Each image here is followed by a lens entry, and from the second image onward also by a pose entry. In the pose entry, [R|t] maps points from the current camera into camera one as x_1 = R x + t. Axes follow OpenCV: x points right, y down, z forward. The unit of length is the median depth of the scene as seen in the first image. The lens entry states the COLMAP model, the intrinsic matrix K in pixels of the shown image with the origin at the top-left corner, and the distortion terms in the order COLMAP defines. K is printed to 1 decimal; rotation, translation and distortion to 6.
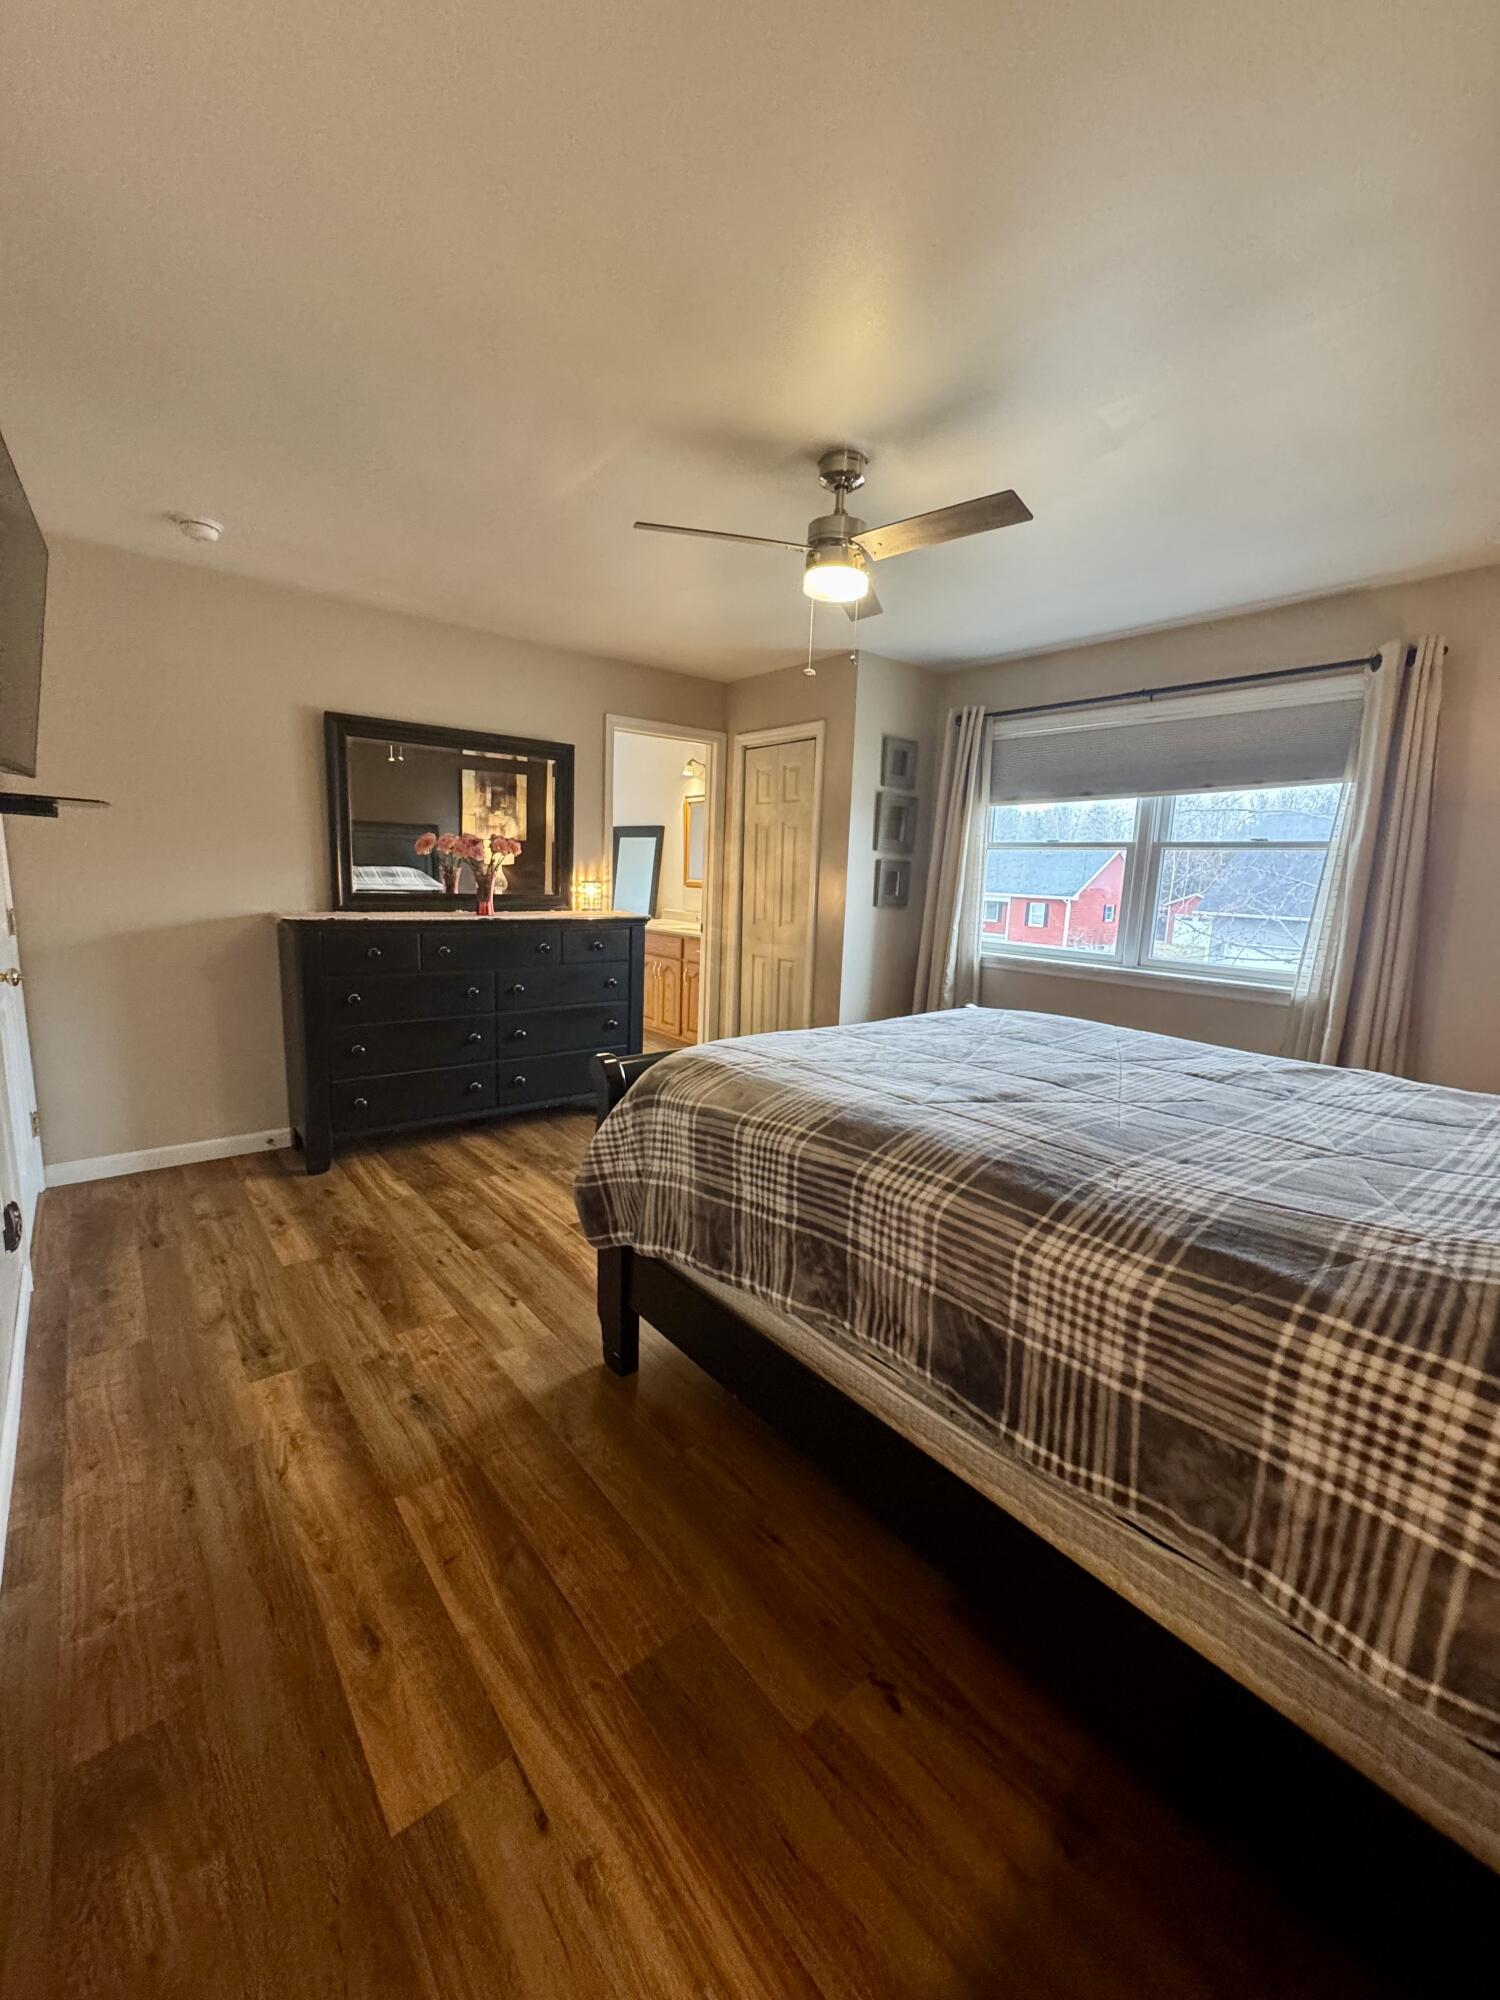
lens RADIAL K [[776.7, 0, 750.0], [0, 776.7, 1000.0], [0, 0, 1]] dist [-0.001143, -0.000014]
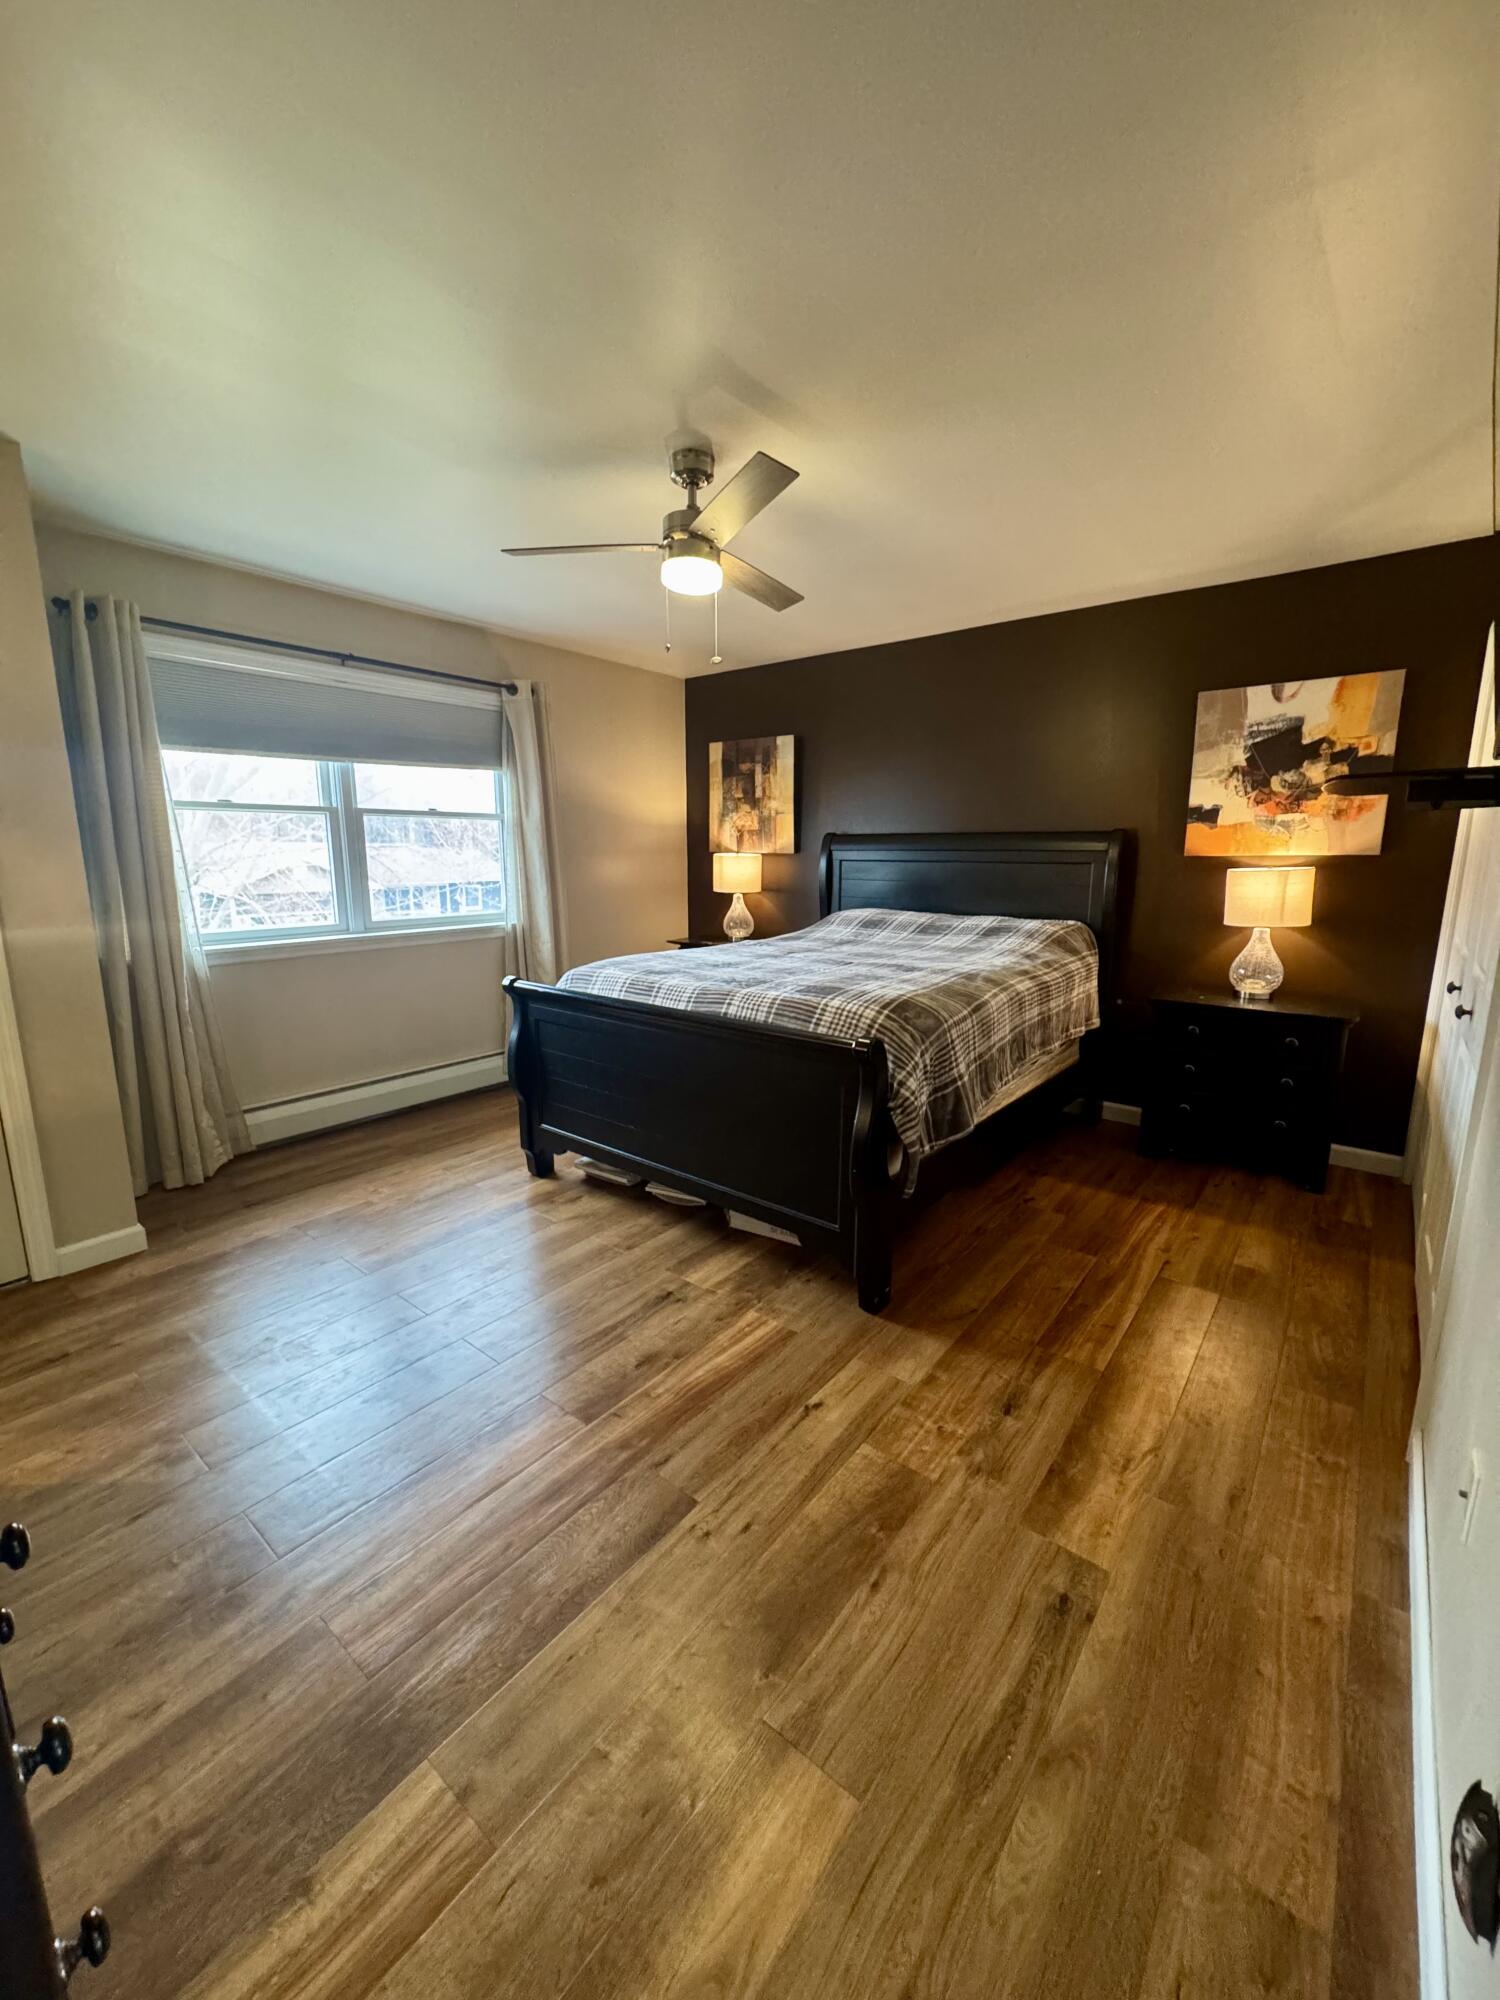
lens RADIAL K [[812.6, 0, 742.3], [0, 812.6, 991.9], [0, 0, 1]] dist [-0.002743, -0.000007]
pose [[-0.197591, -0.199132, 0.959846, -1.117282], [0.157984, 0.959882, 0.231662, -0.239726], [-0.967470, 0.197414, -0.158204, 1.257061]]
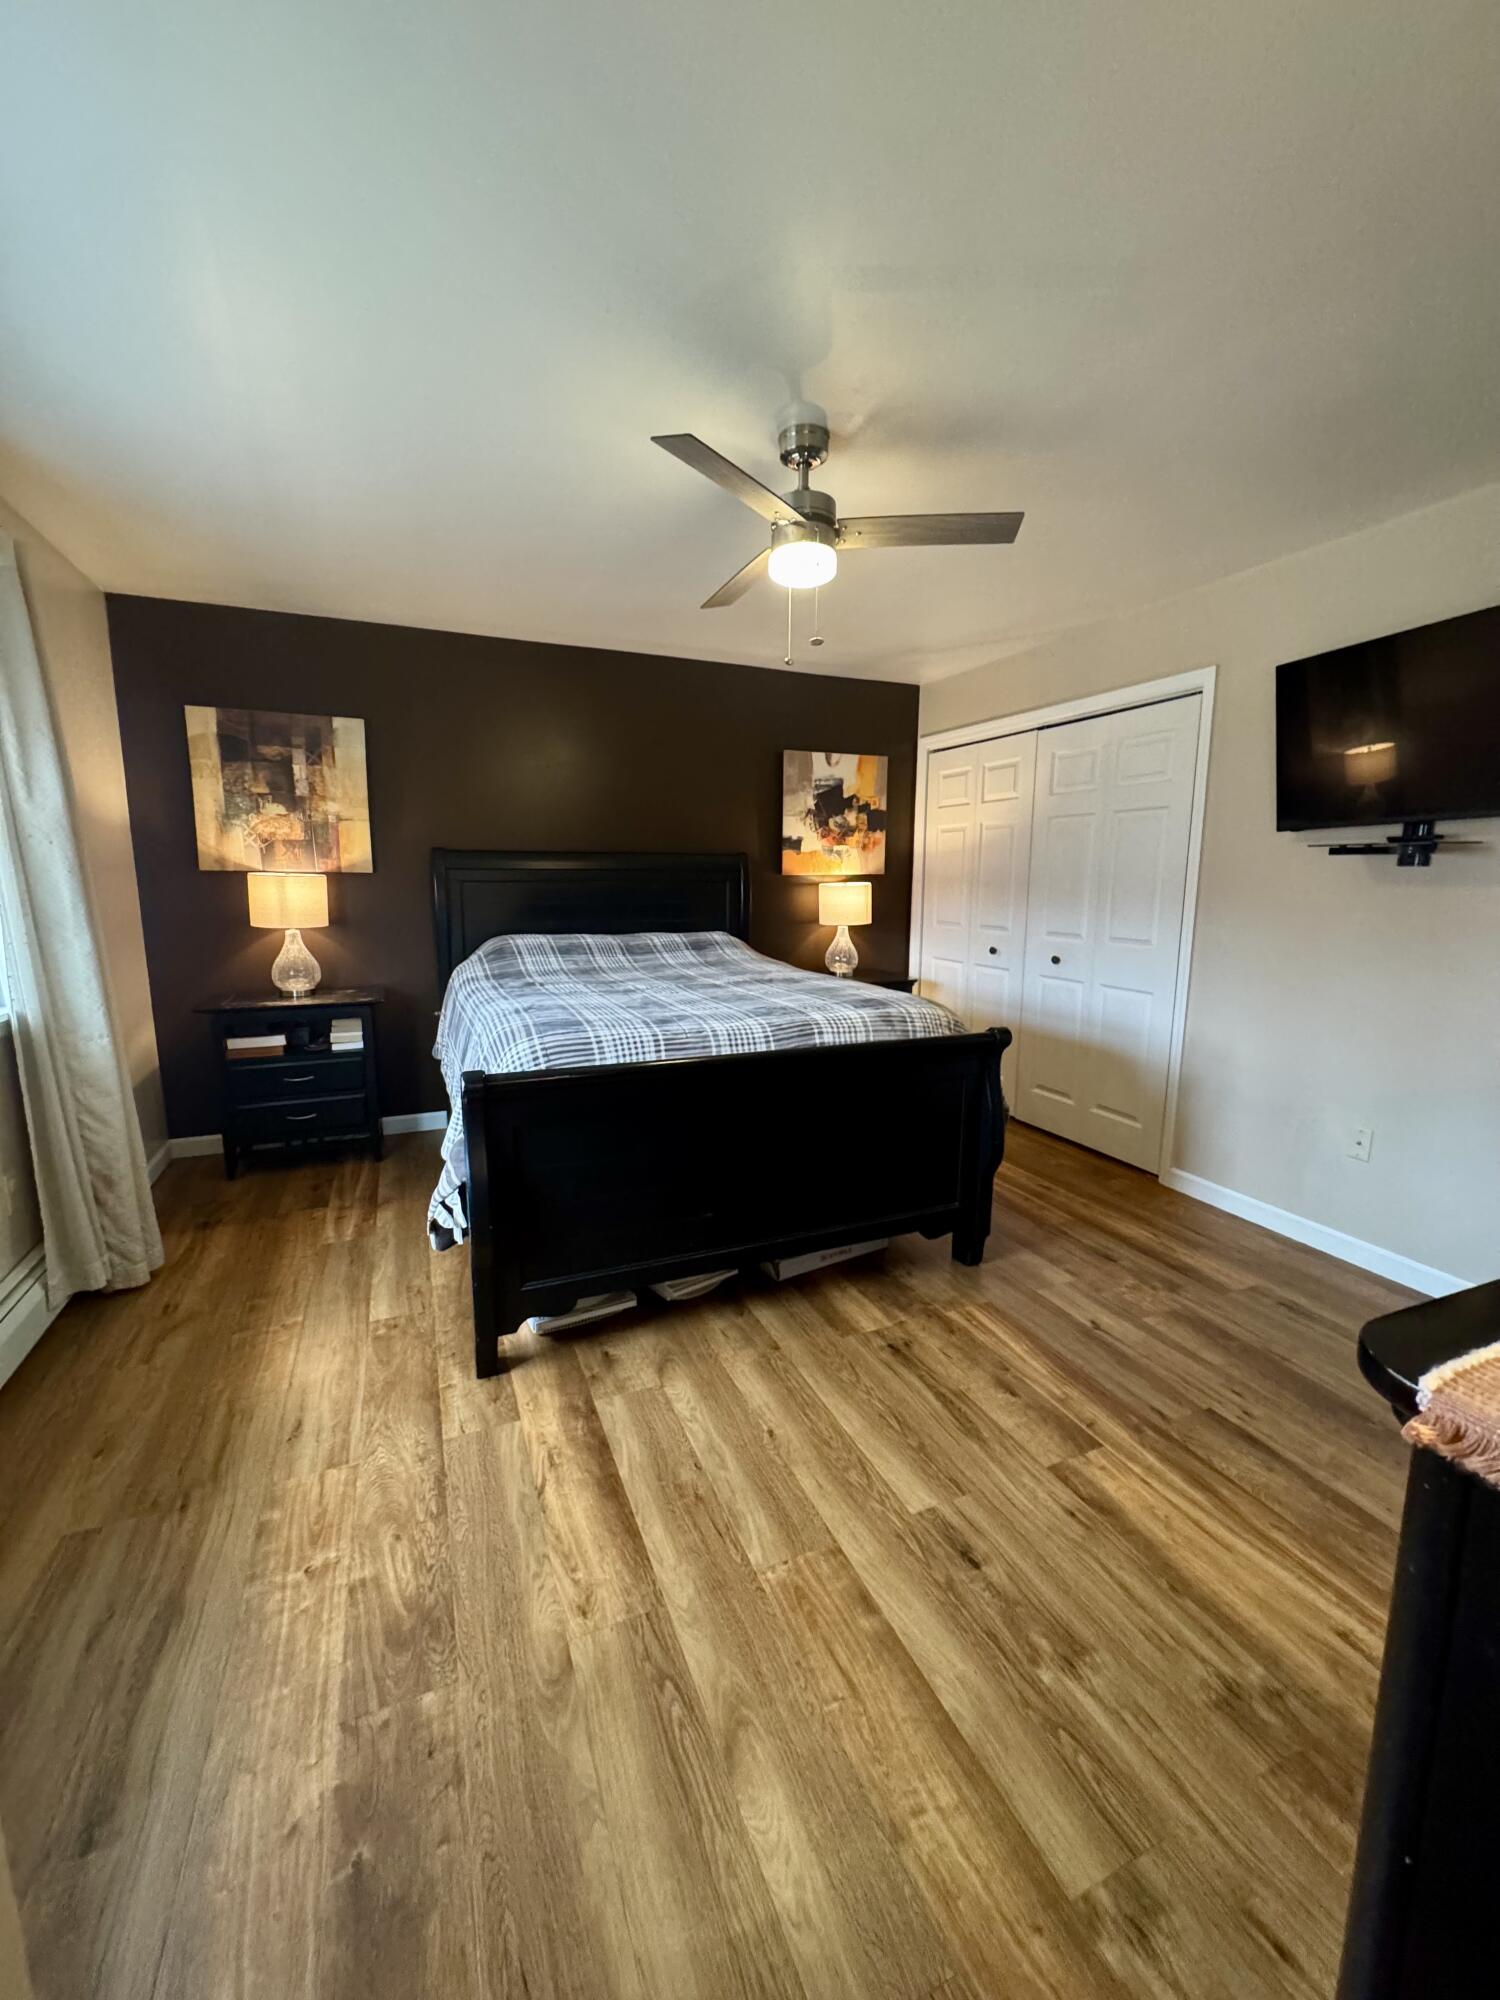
lens RADIAL K [[799.5, 0, 746.6], [0, 799.5, 1002.1], [0, 0, 1]] dist [-0.000883, 0.000438]
pose [[-0.959565, -0.090034, 0.266702, -0.127867], [0.006354, 0.940300, 0.340287, -0.389381], [-0.281417, 0.328222, -0.901707, 2.145790]]
